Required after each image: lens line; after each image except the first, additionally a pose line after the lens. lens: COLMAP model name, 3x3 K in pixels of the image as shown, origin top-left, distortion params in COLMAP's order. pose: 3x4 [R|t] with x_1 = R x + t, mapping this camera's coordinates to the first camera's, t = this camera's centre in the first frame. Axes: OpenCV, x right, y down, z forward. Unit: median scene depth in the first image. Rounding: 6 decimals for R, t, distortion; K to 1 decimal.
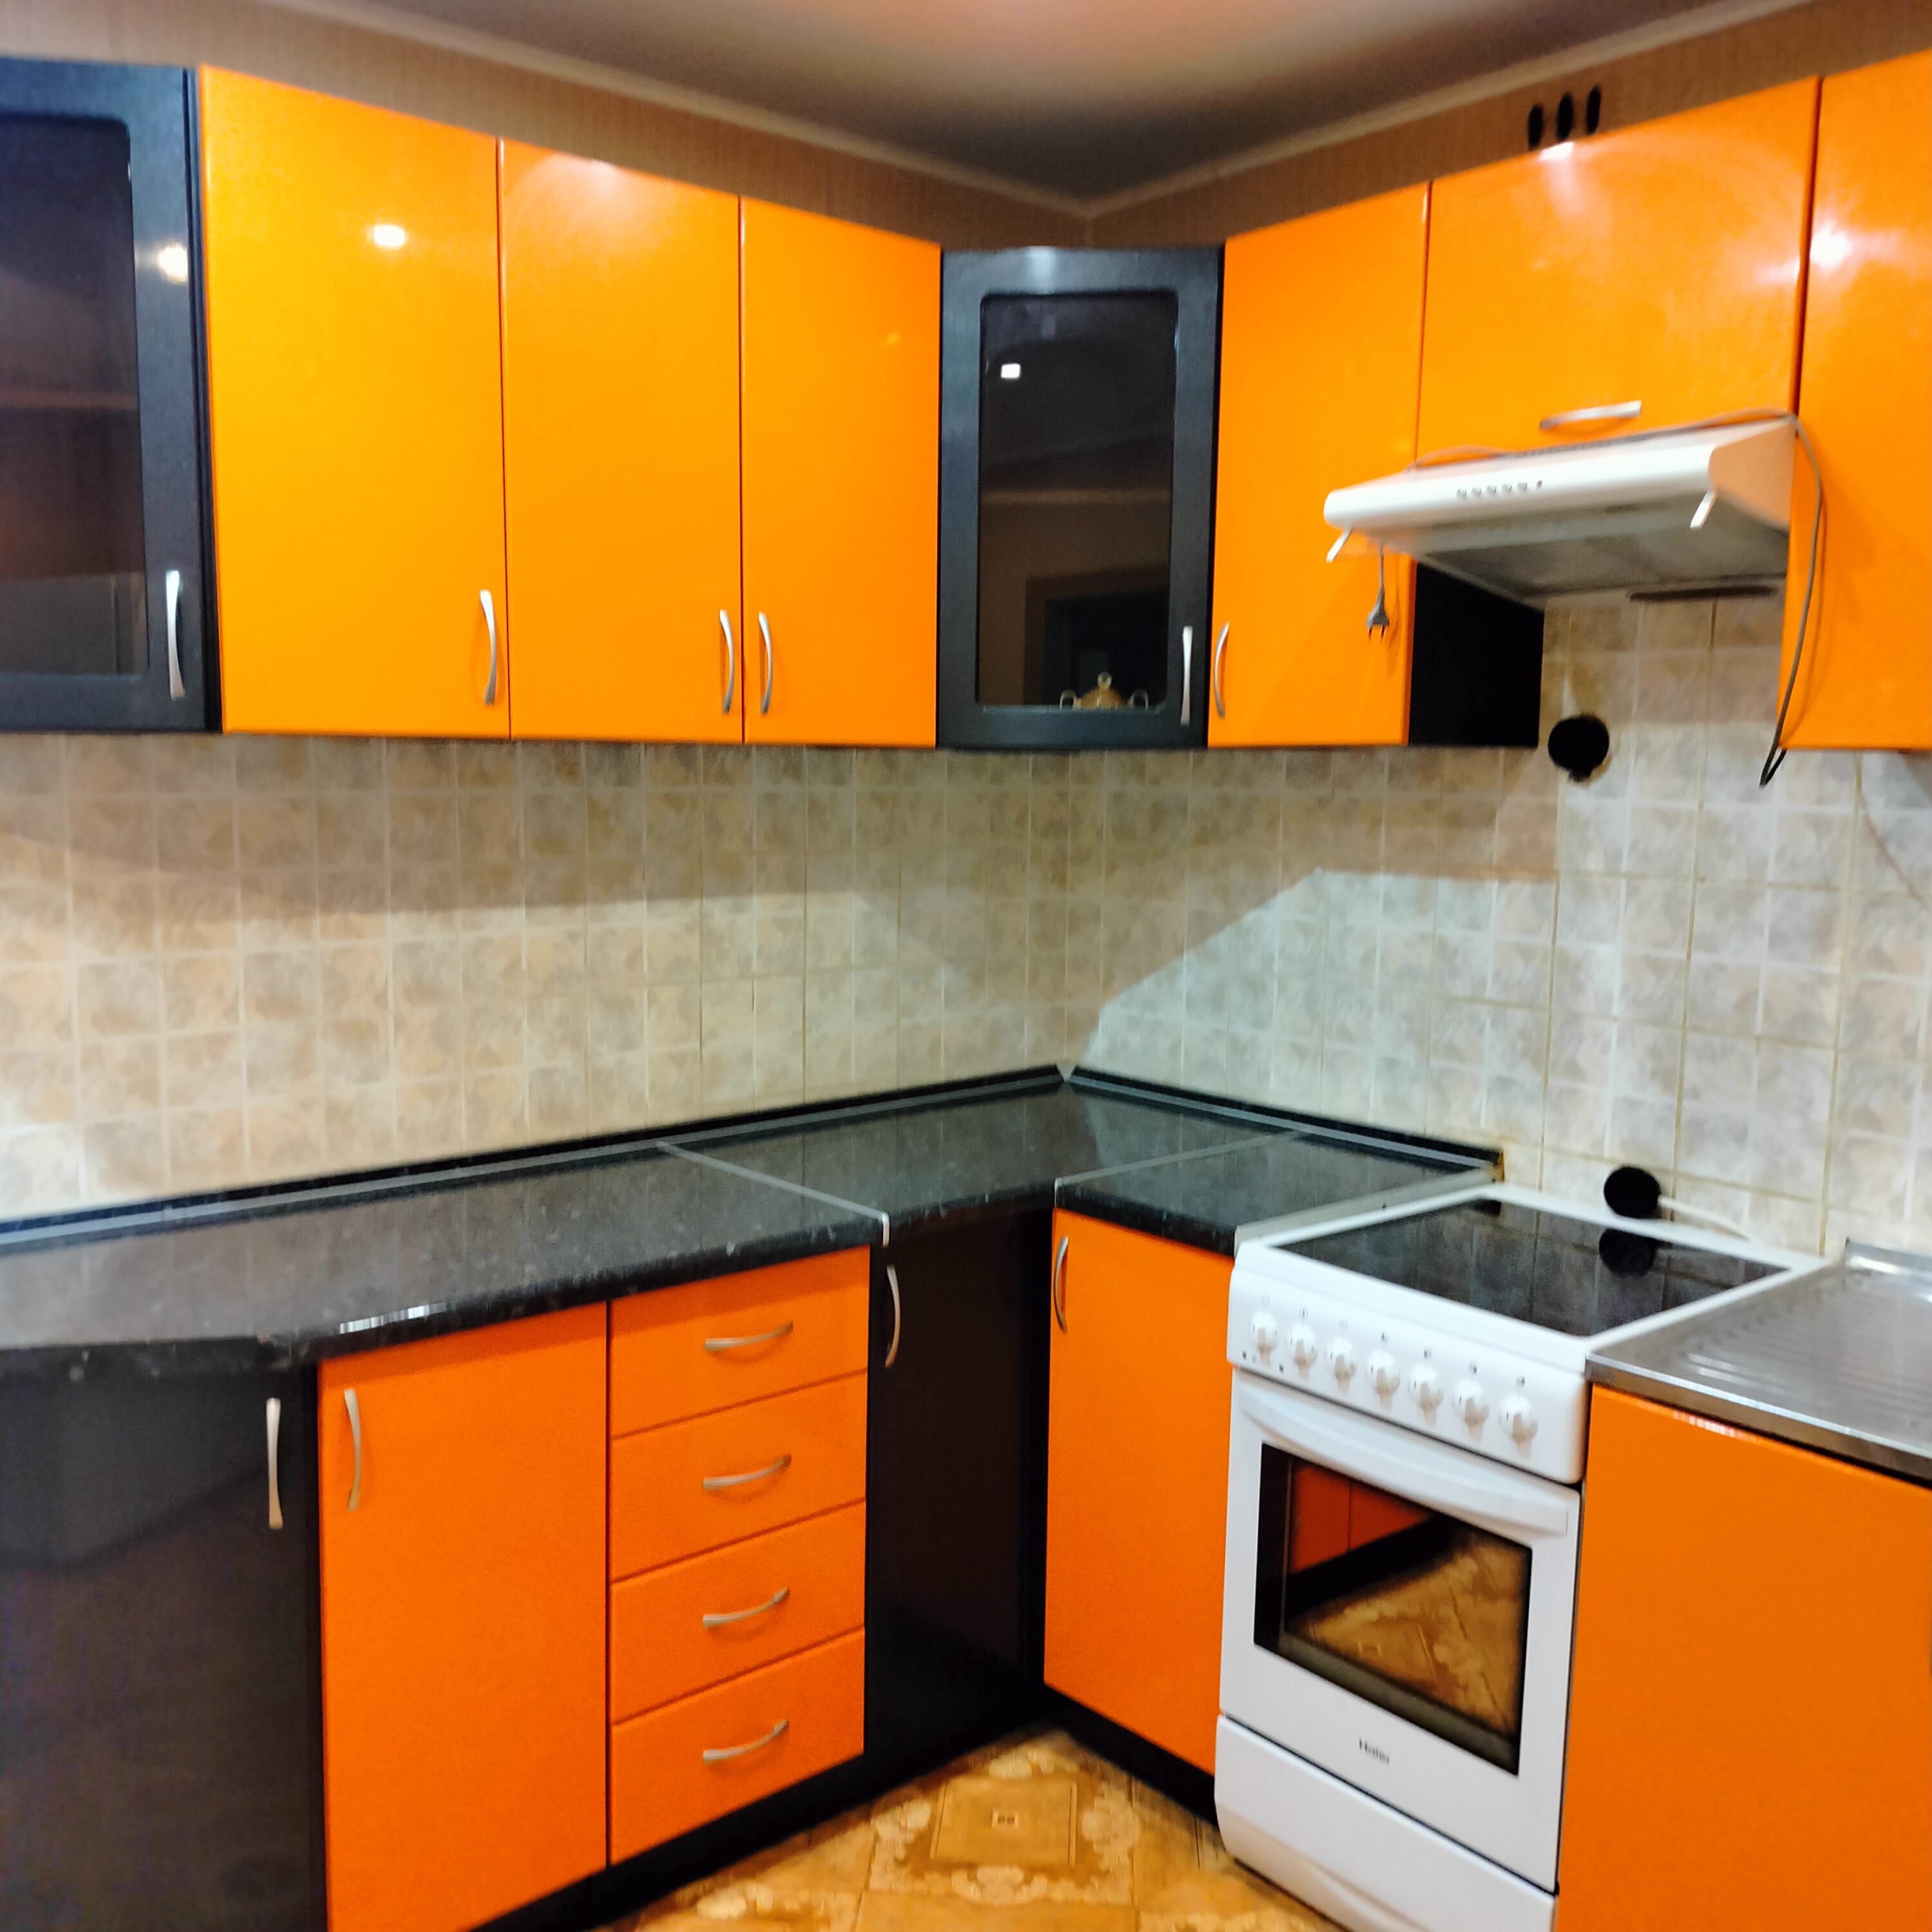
lens RADIAL K [[1814.0, 0, 917.5], [0, 1814.0, 974.4], [0, 0, 1]] dist [0.046845, 0.000000]
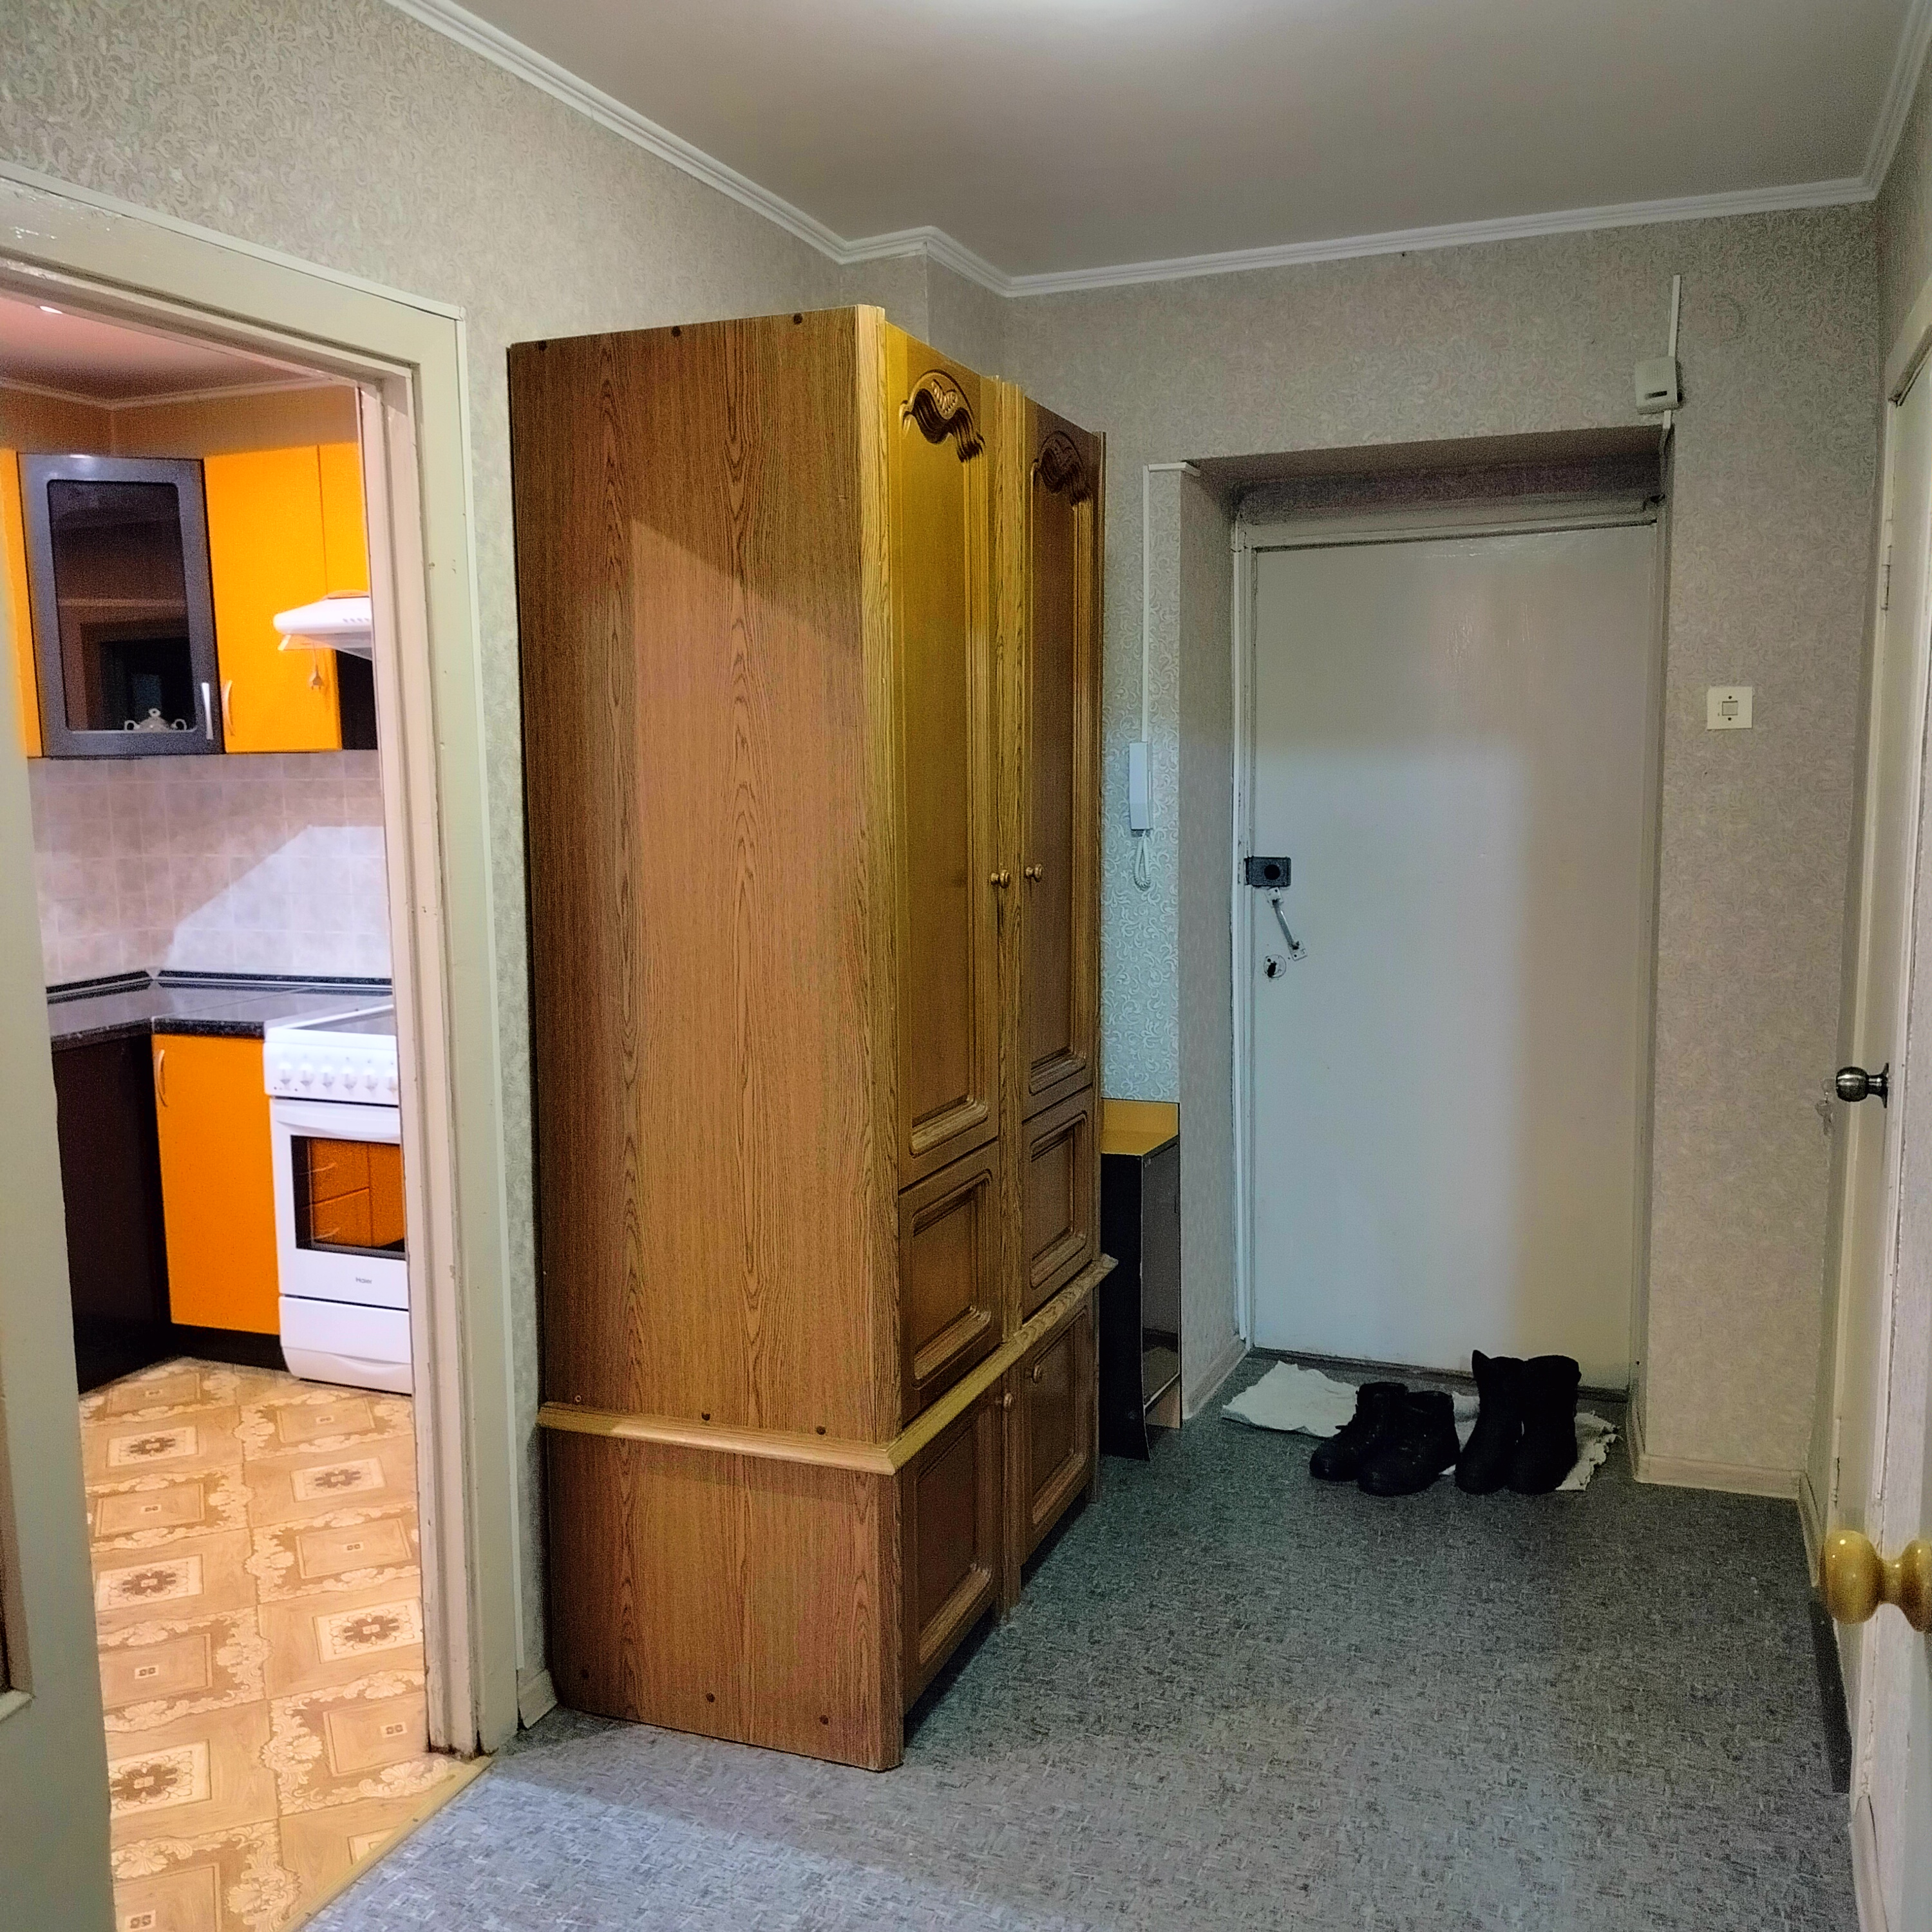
lens RADIAL K [[1814.0, 0, 948.5], [0, 1814.0, 975.3], [0, 0, 1]] dist [0.046845, 0.000000]
pose [[0.876239, -0.087037, 0.473951, -0.072446], [0.085370, 0.996034, 0.025081, 0.091483], [-0.474254, 0.018485, 0.880194, -0.783572]]
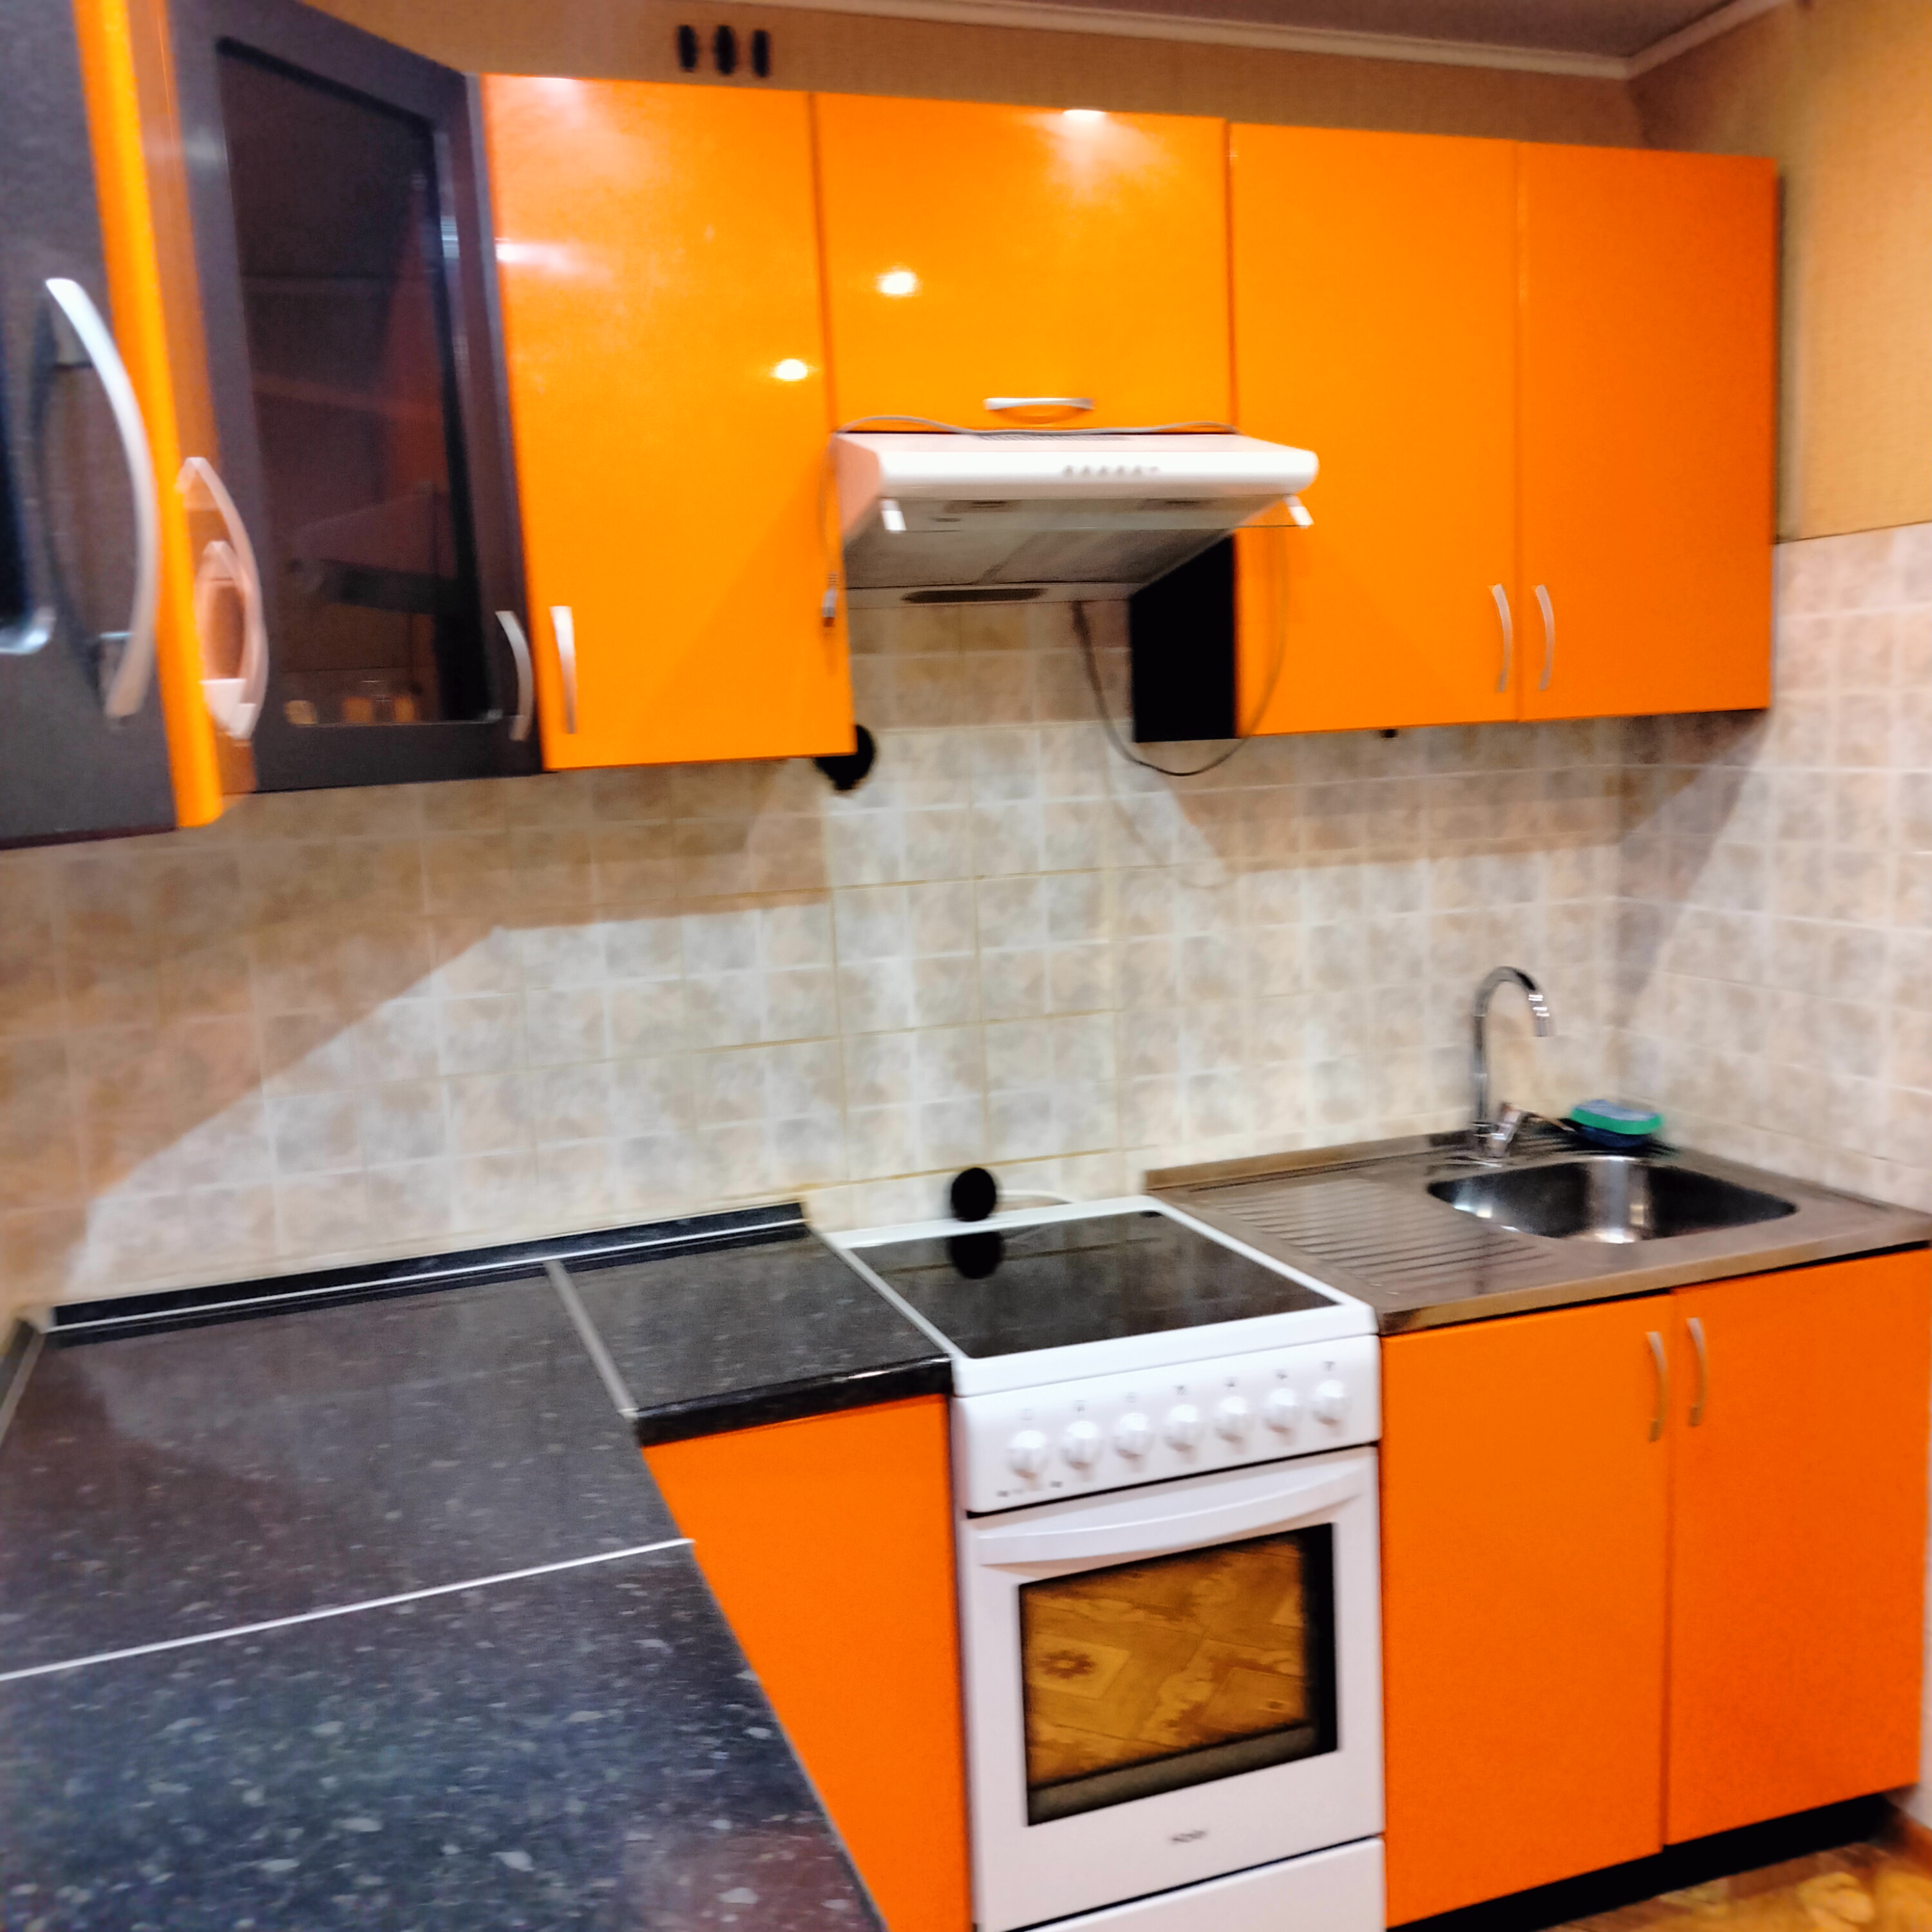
lens RADIAL K [[1814.0, 0, 974.6], [0, 1814.0, 982.5], [0, 0, 1]] dist [0.046845, 0.000000]
pose [[0.316109, -0.158412, 0.935404, -0.481742], [0.160667, 0.980659, 0.111780, -0.097653], [-0.935020, 0.114954, 0.335446, 0.604301]]
